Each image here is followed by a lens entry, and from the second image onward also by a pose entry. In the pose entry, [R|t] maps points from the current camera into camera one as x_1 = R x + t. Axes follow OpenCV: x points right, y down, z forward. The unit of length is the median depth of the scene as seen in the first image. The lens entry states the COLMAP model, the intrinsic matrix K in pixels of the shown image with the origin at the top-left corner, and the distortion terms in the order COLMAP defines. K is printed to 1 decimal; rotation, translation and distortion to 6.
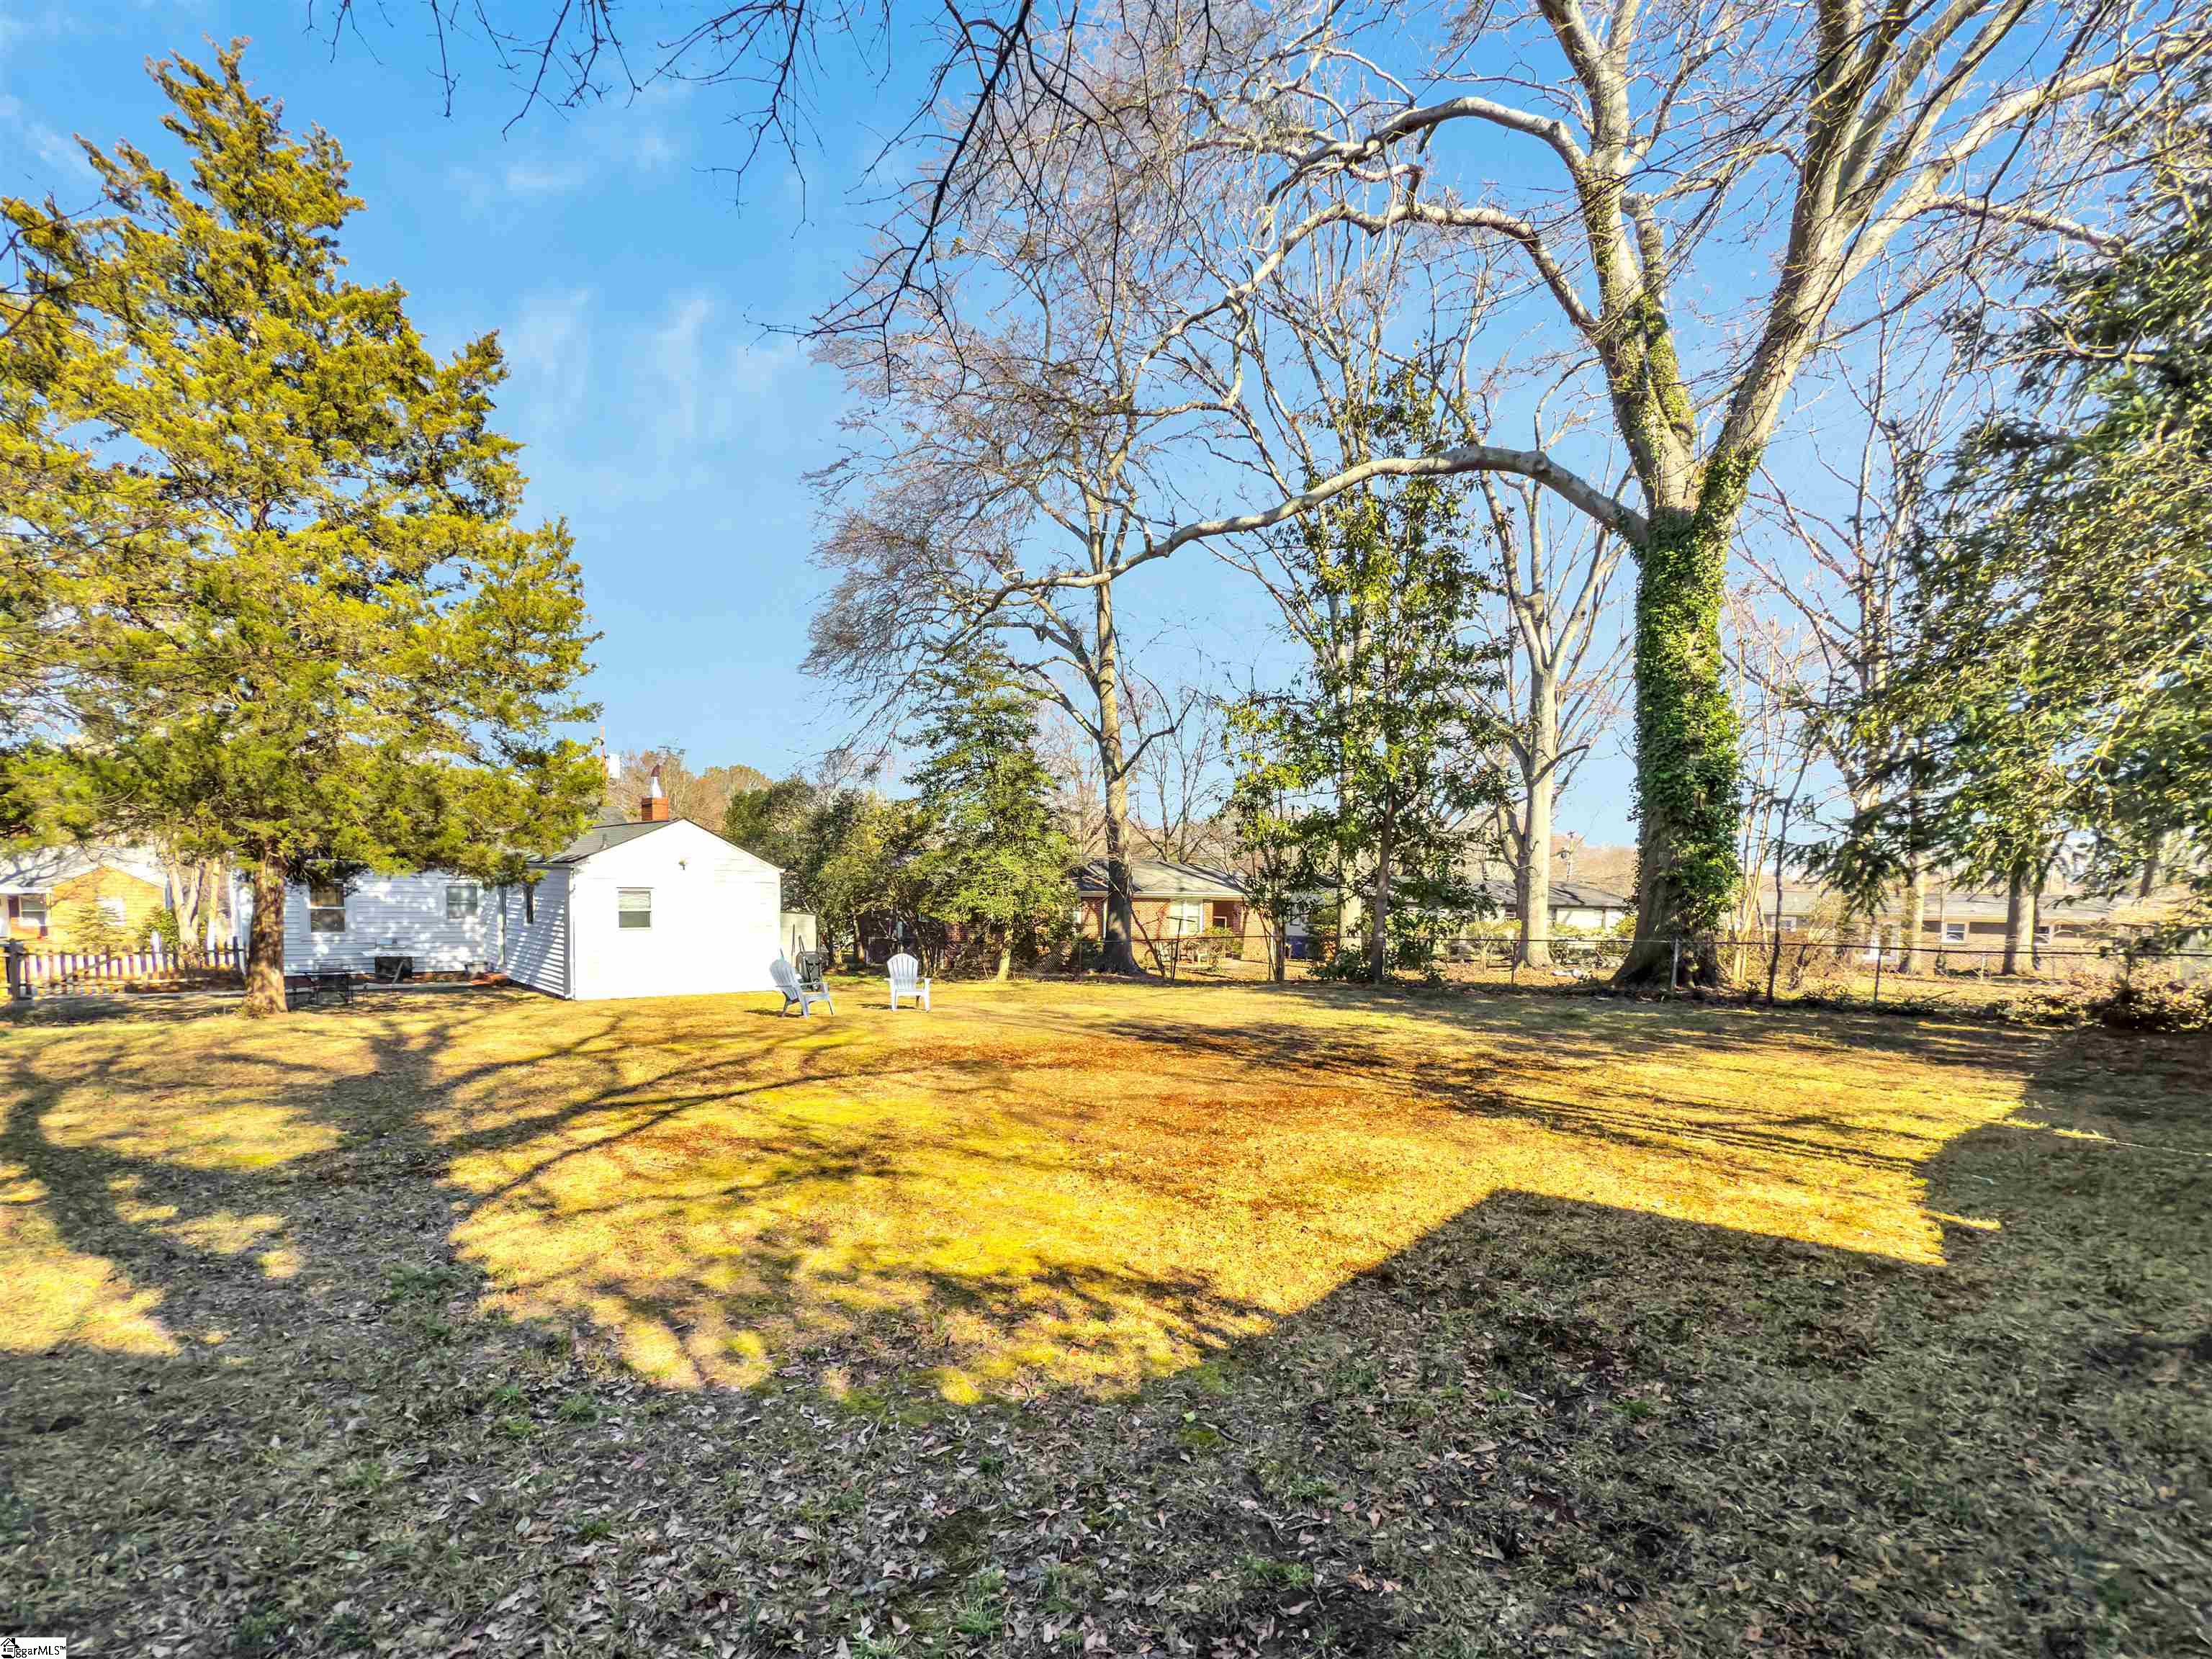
lens RADIAL K [[977.0, 0, 1106.6], [0, 977.0, 914.5], [0, 0, 1]] dist [-0.000914, -0.000041]
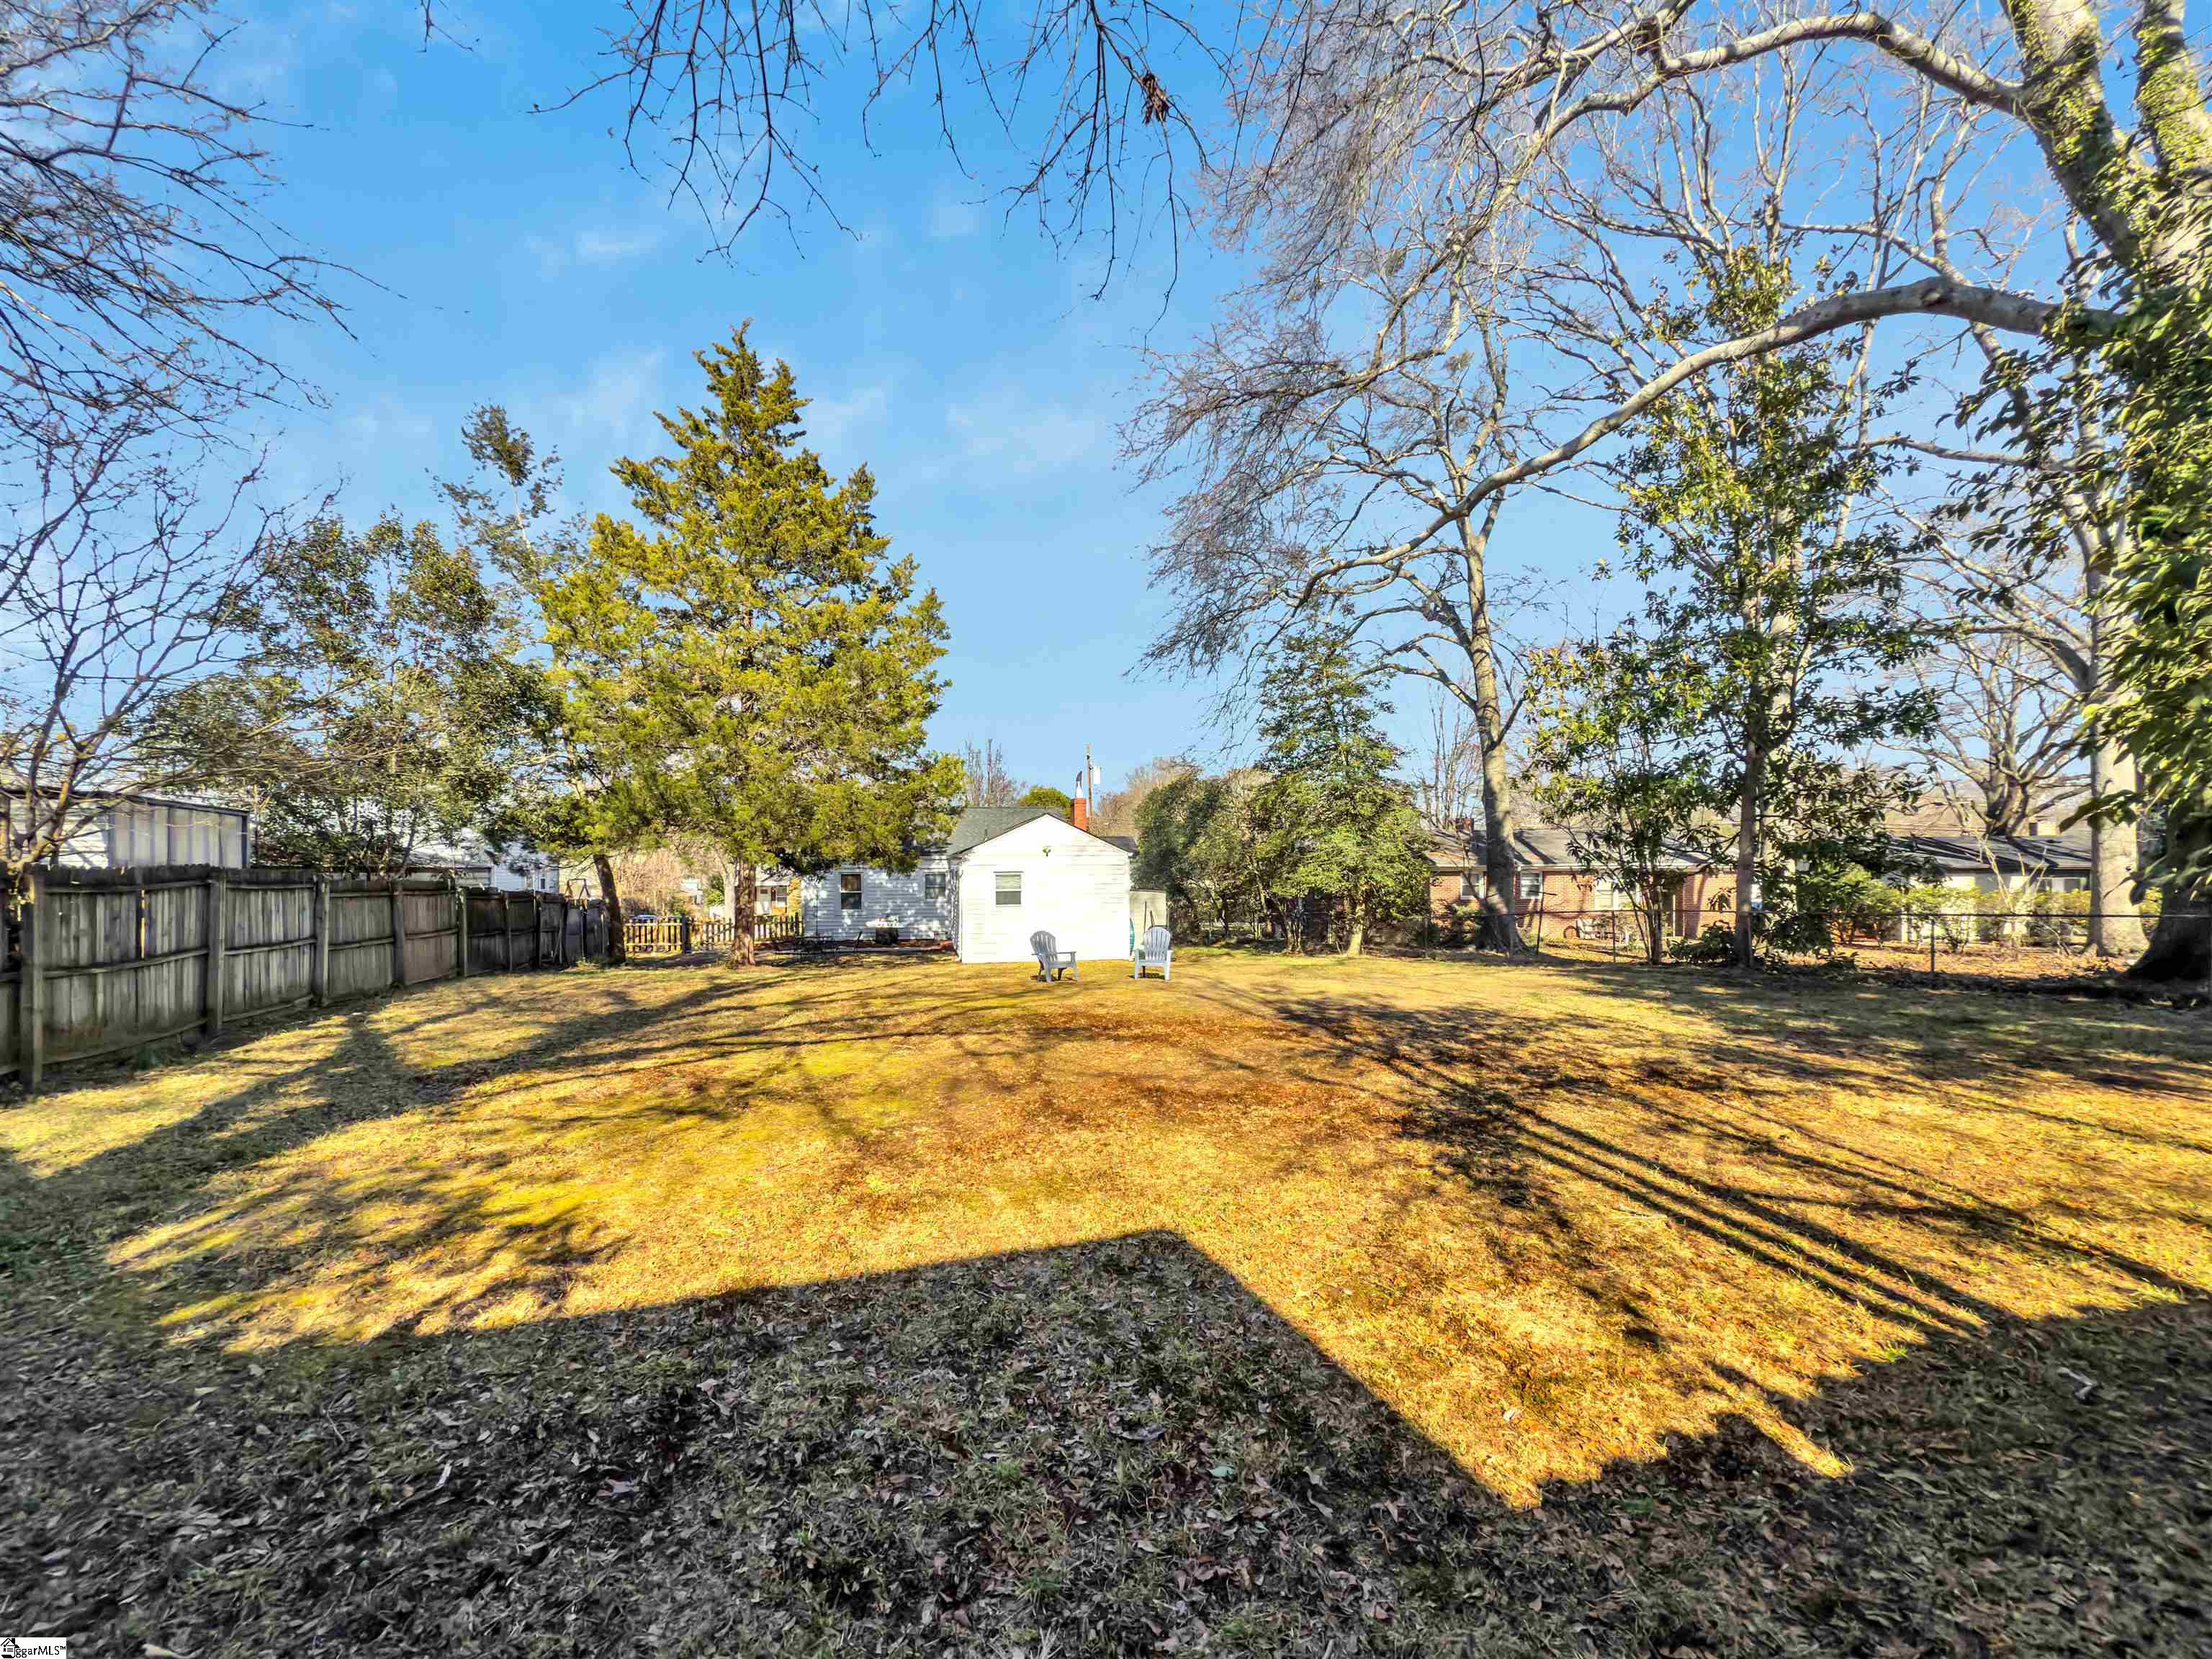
lens RADIAL K [[896.7, 0, 1106.0], [0, 896.7, 829.5], [0, 0, 1]] dist [-0.000456, 0.000007]
pose [[0.867930, -0.046390, -0.494515, 0.158343], [0.010778, 0.997153, -0.074625, 0.004314], [0.496569, 0.059439, 0.865960, 0.068976]]
